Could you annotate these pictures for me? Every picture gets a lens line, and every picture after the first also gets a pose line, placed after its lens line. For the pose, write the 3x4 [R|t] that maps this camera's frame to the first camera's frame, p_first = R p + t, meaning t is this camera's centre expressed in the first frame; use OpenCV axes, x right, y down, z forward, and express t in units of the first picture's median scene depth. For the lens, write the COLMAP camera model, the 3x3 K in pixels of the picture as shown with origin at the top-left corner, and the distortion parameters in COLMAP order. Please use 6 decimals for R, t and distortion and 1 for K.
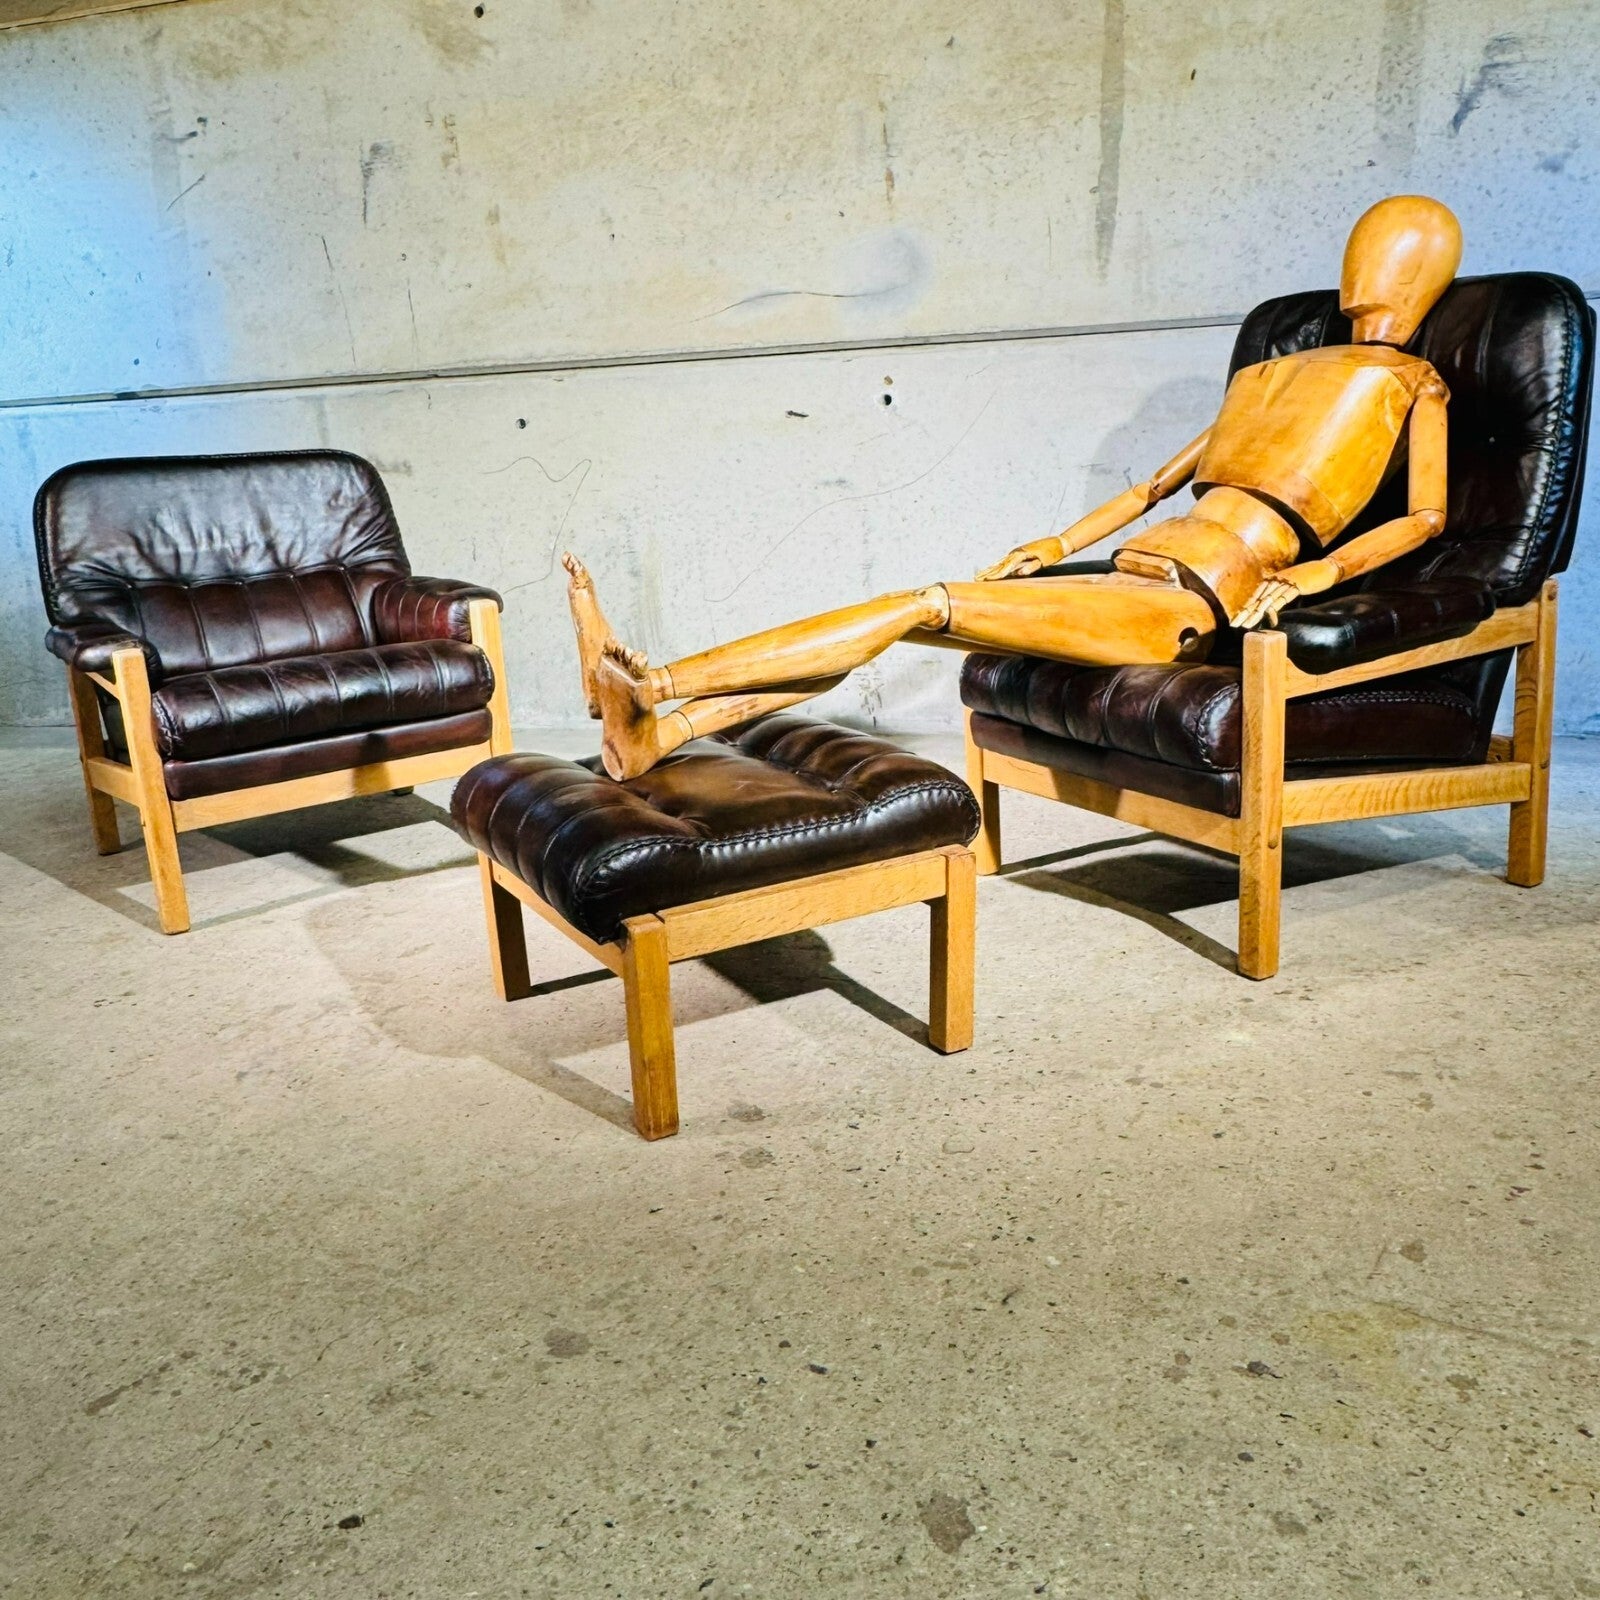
lens RADIAL K [[1510.3, 0, 795.7], [0, 1510.3, 812.3], [0, 0, 1]] dist [0.000588, 0.000000]
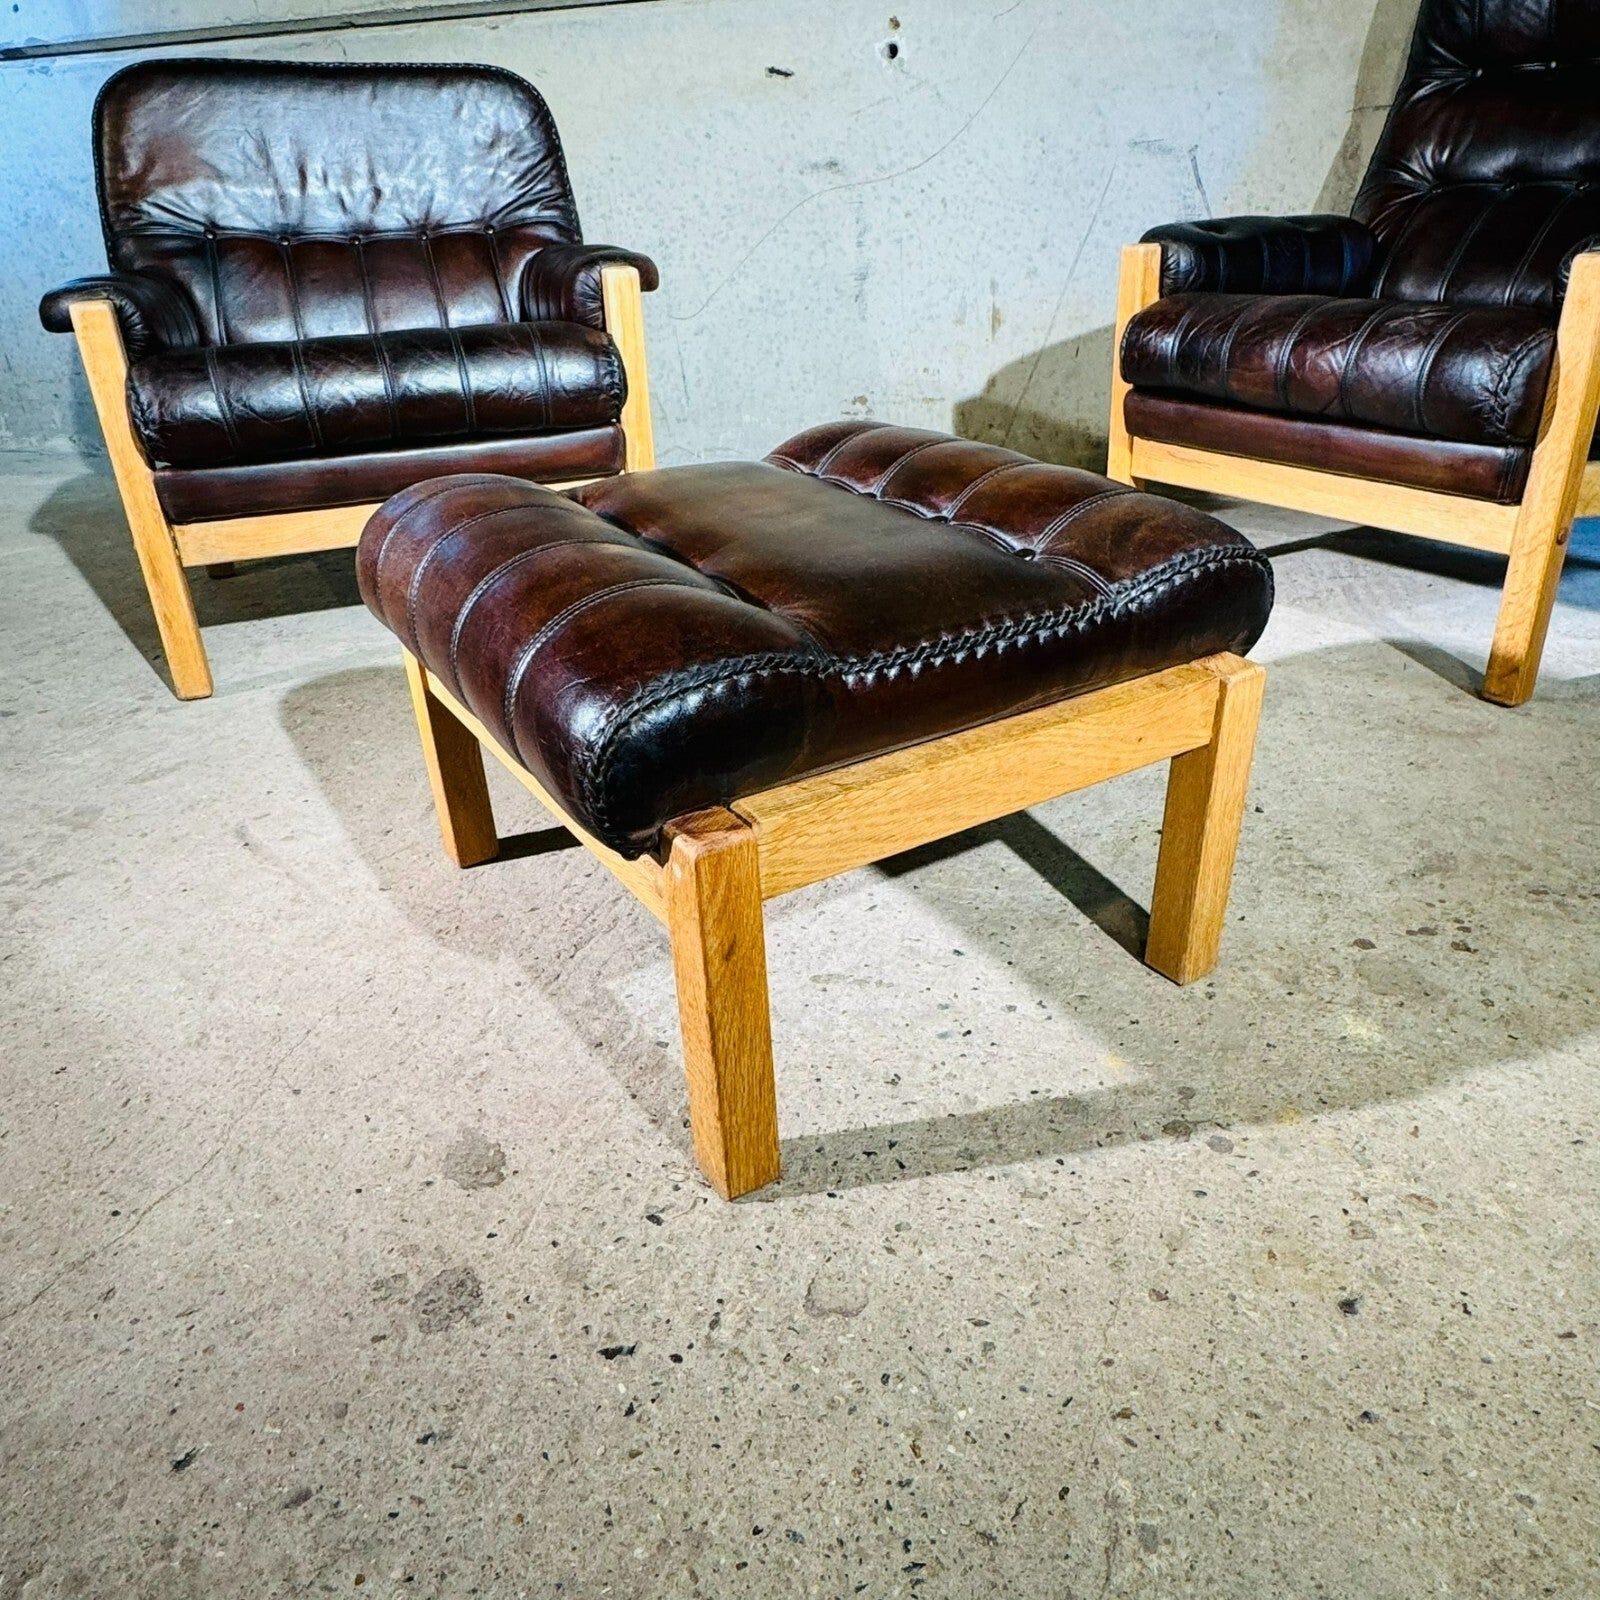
lens RADIAL K [[1241.6, 0, 805.1], [0, 1241.6, 784.3], [0, 0, 1]] dist [-0.005827, 0.005793]
pose [[0.998790, 0.038210, -0.030965, 0.053604], [-0.031979, 0.982891, 0.181391, -0.014222], [0.037366, -0.180182, 0.982923, 0.317276]]
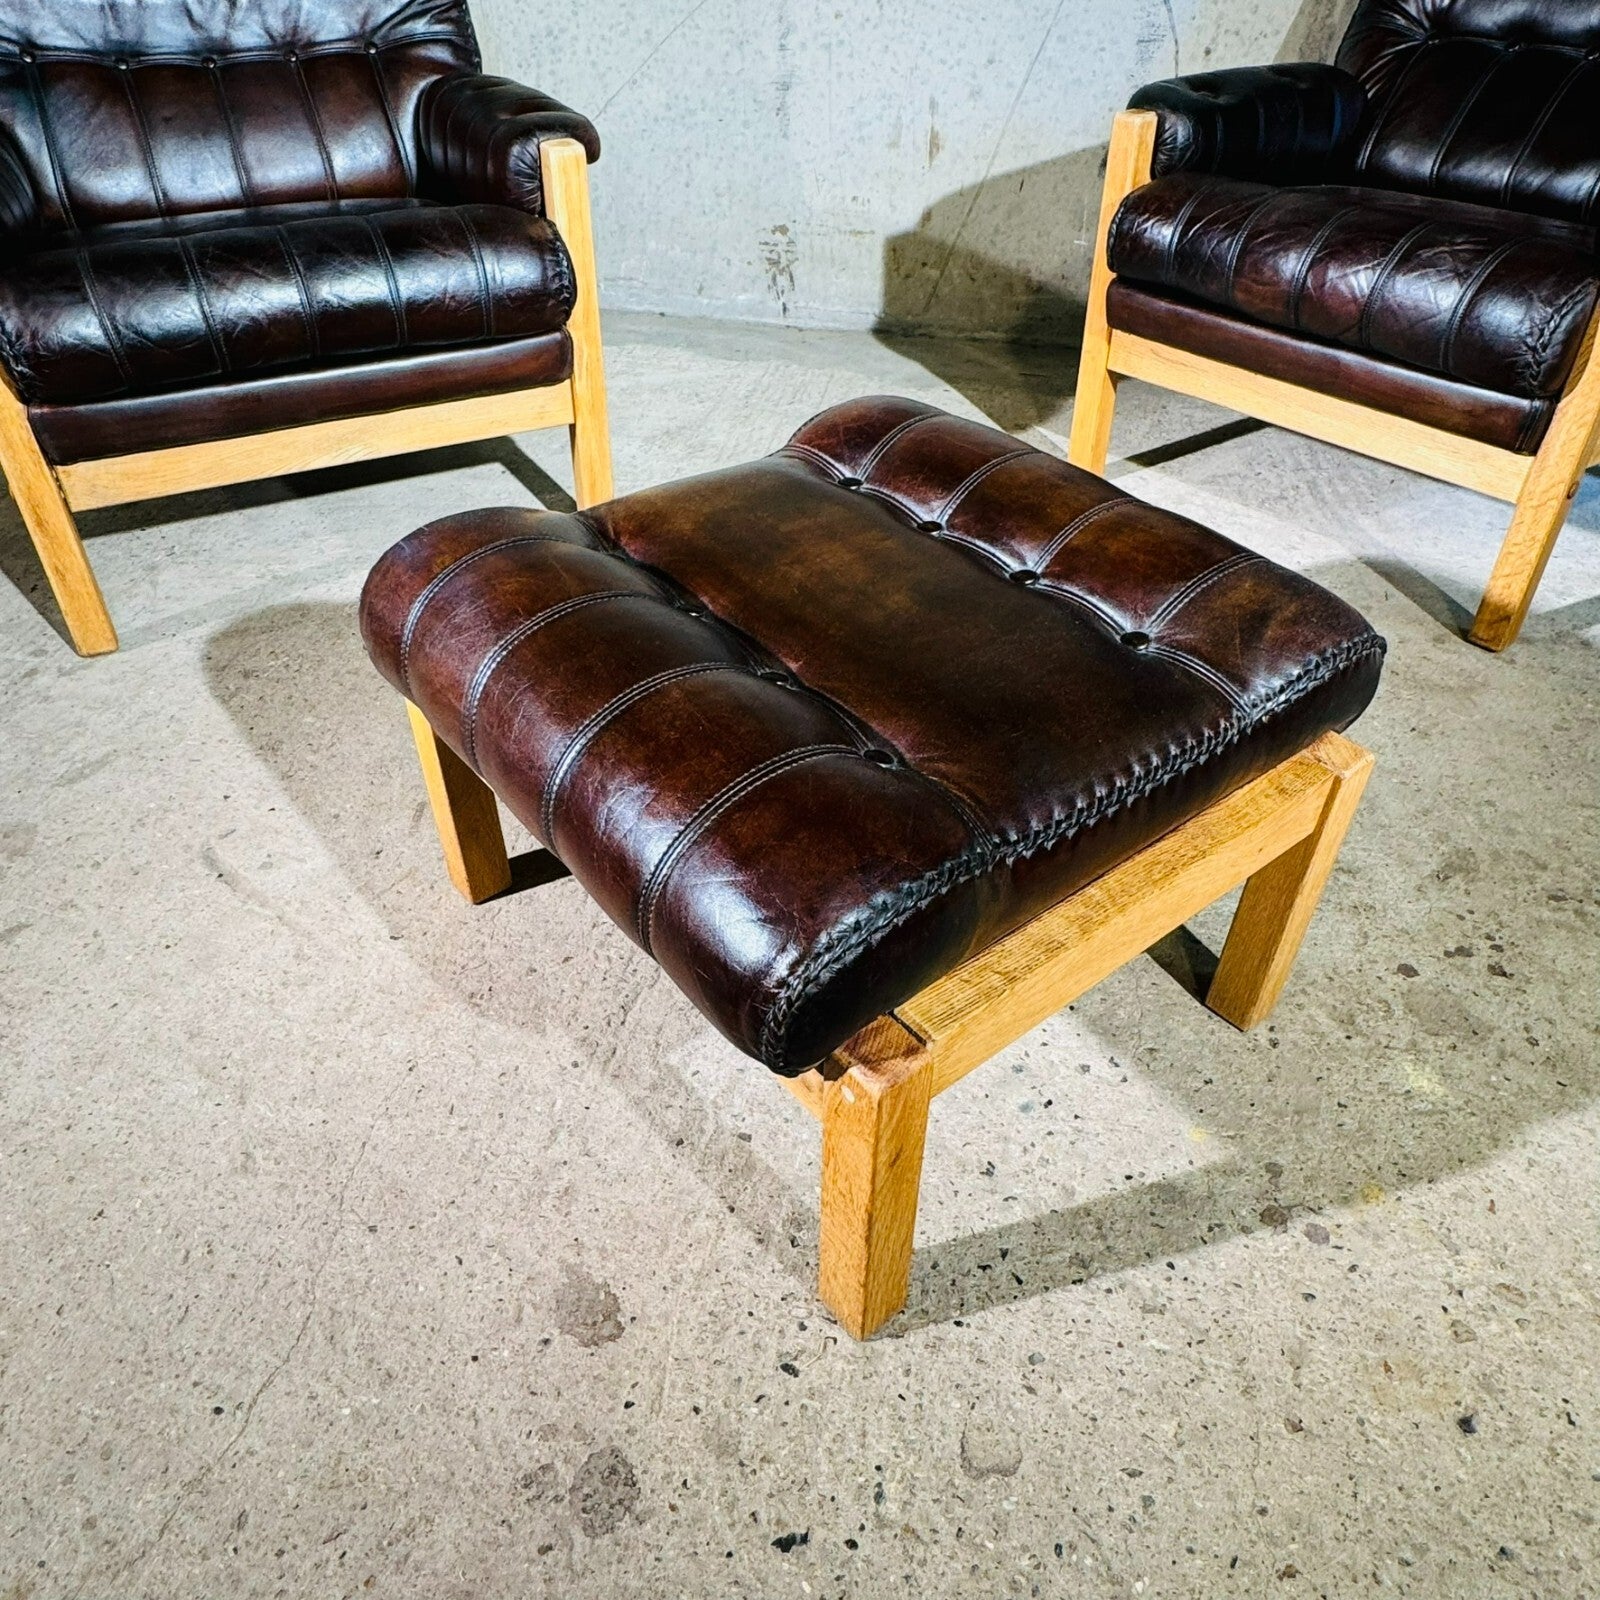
lens RADIAL K [[1241.6, 0, 792.9], [0, 1241.6, 779.0], [0, 0, 1]] dist [-0.005827, 0.005793]
pose [[0.995810, 0.005906, 0.091252, -0.000845], [-0.039057, 0.929780, 0.366039, -0.078879], [-0.082683, -0.368069, 0.926115, 0.357446]]
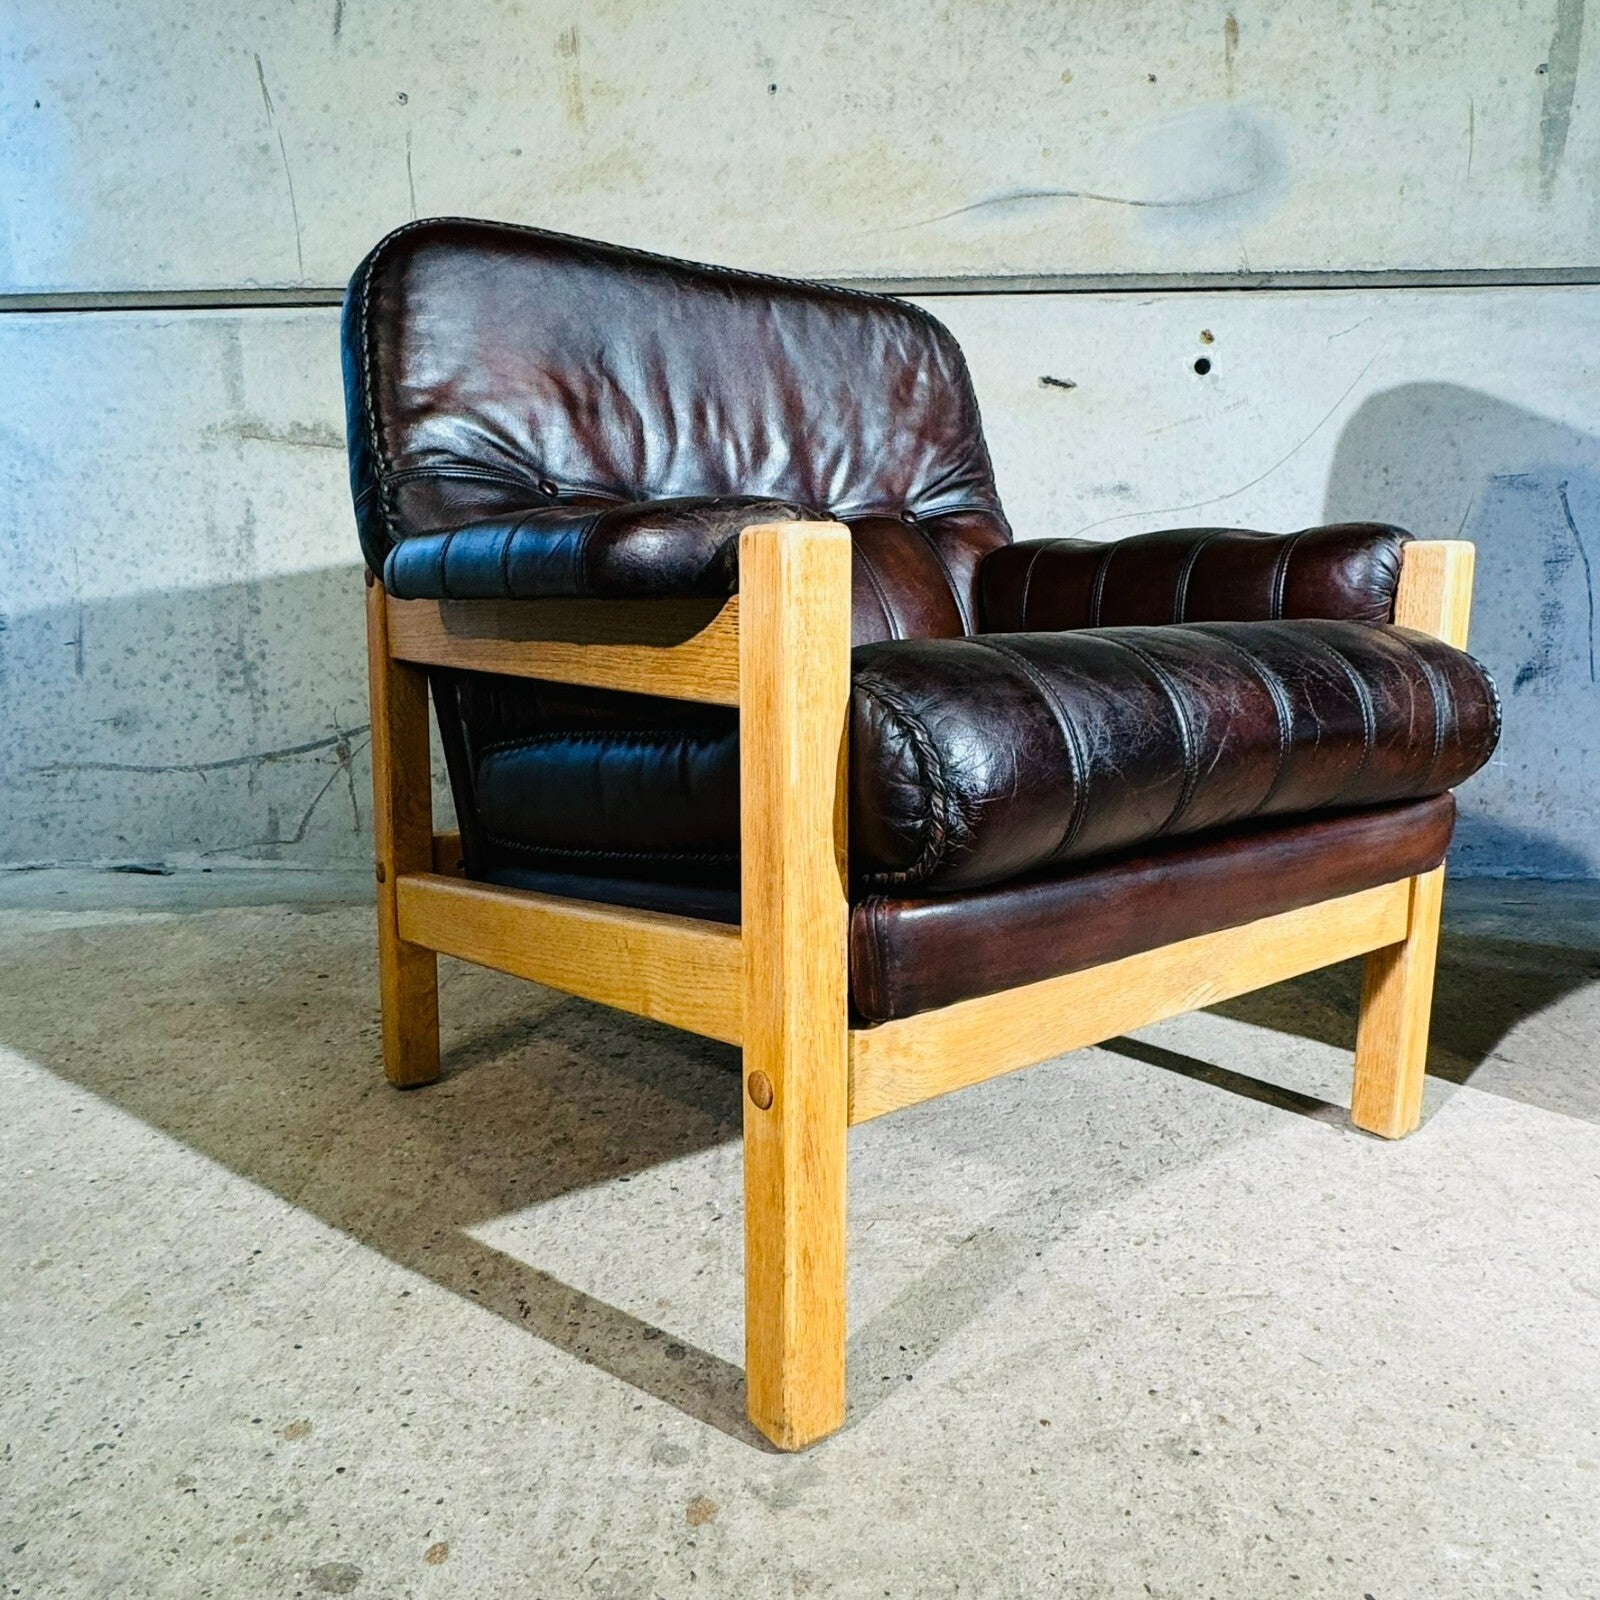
lens RADIAL K [[1241.6, 0, 805.4], [0, 1241.6, 784.0], [0, 0, 1]] dist [-0.005827, 0.005793]
pose [[0.968715, 0.012386, 0.247867, -0.256057], [0.018582, 0.992331, -0.122208, -0.032703], [-0.247479, 0.122990, 0.961055, 0.588885]]
